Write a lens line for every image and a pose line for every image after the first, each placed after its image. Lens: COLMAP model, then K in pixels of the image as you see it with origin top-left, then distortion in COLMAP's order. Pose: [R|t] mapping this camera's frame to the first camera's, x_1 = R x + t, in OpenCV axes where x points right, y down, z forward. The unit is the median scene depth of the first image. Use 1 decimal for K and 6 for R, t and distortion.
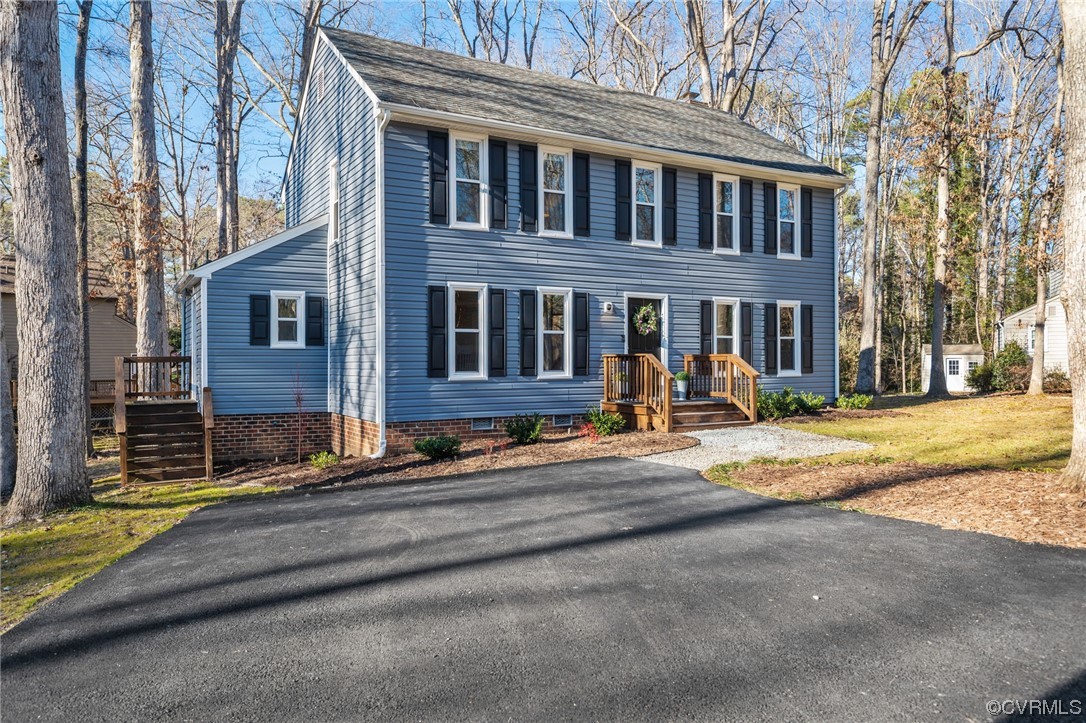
lens RADIAL K [[740.2, 0, 541.0], [0, 740.2, 362.4], [0, 0, 1]] dist [0.023456, 0.001855]
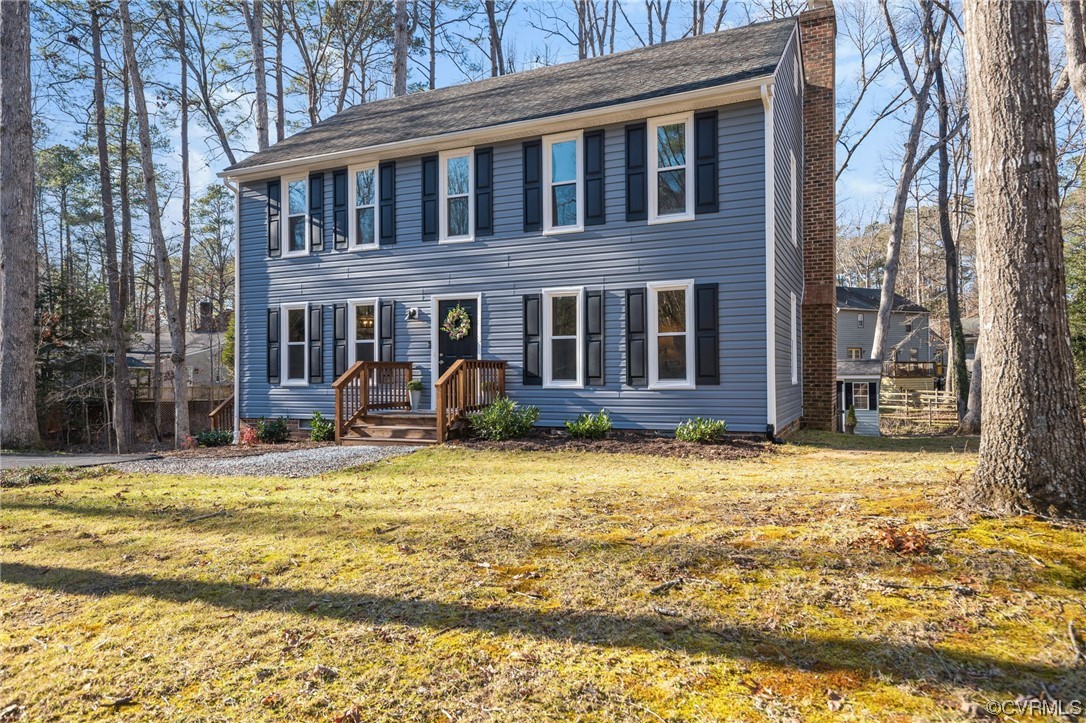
lens RADIAL K [[740.2, 0, 541.7], [0, 740.2, 359.4], [0, 0, 1]] dist [0.023456, 0.001855]
pose [[0.580538, -0.015290, -0.814090, 0.959439], [0.004416, 0.999868, -0.015630, 0.001720], [0.814222, 0.005479, 0.580528, 0.569201]]
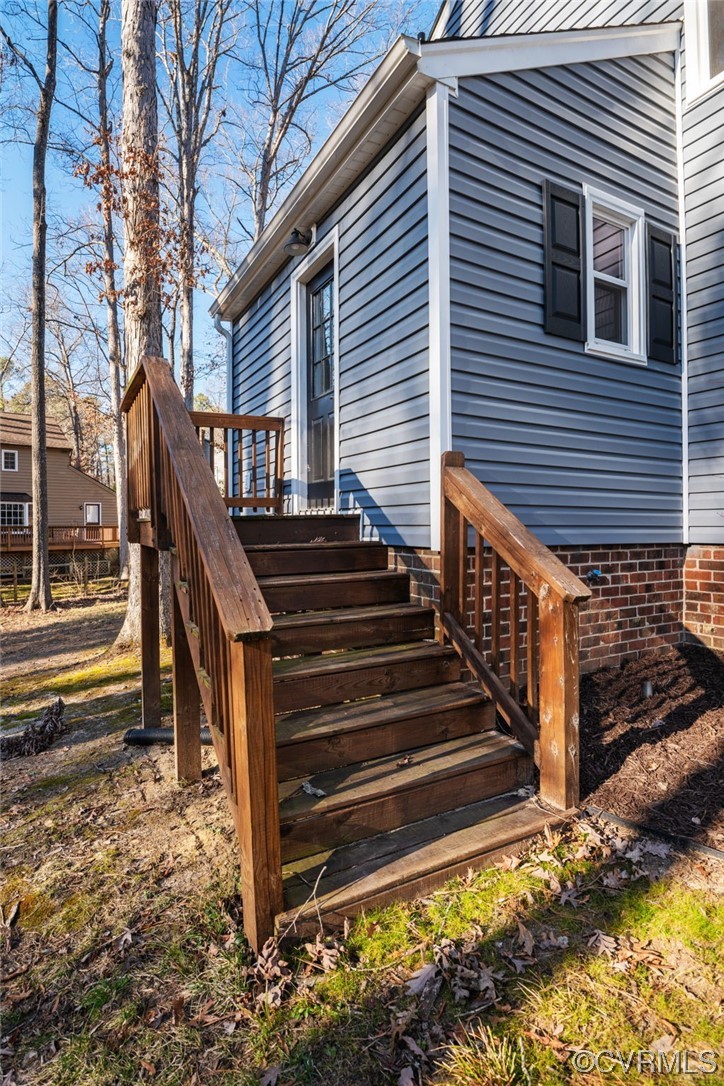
lens RADIAL K [[536.6, 0, 358.1], [0, 536.6, 531.6], [0, 0, 1]] dist [-0.023775, -0.001350]
pose [[0.999947, -0.002226, -0.010098, -0.464503], [0.002343, 0.999930, 0.011608, 0.059370], [0.010072, -0.011631, 0.999882, 0.754262]]
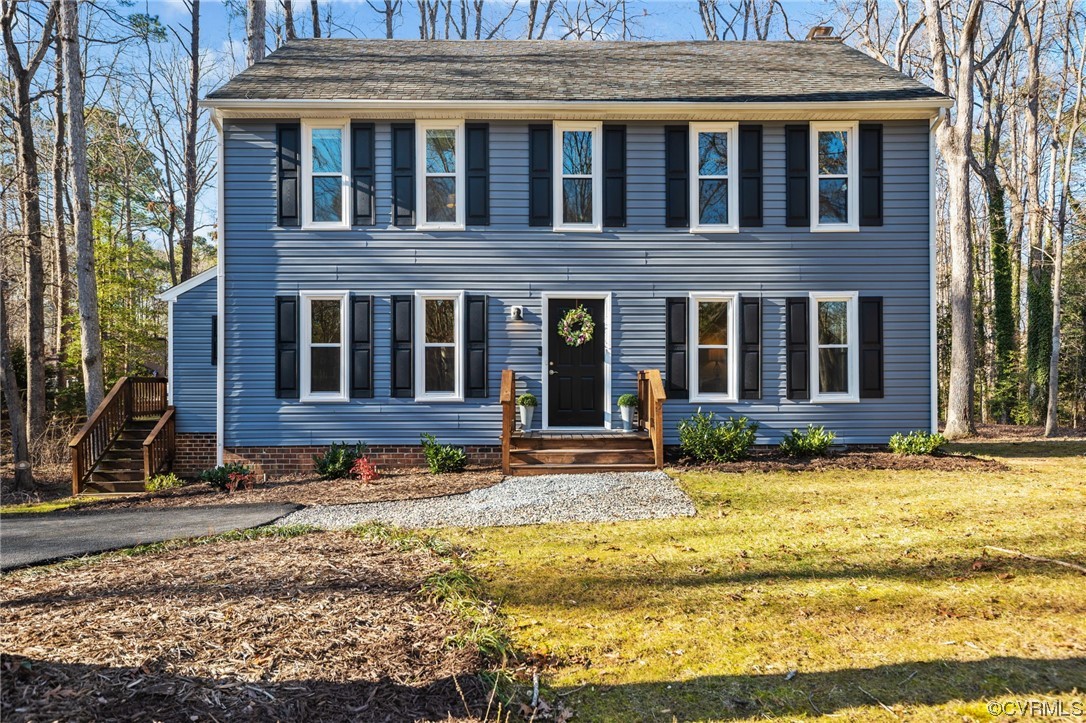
lens RADIAL K [[740.2, 0, 548.9], [0, 740.2, 378.2], [0, 0, 1]] dist [0.023456, 0.001855]
pose [[0.883879, -0.002327, -0.467709, 0.486429], [-0.000590, 0.999981, -0.006091, 0.001257], [0.467714, 0.005659, 0.883862, 0.310765]]
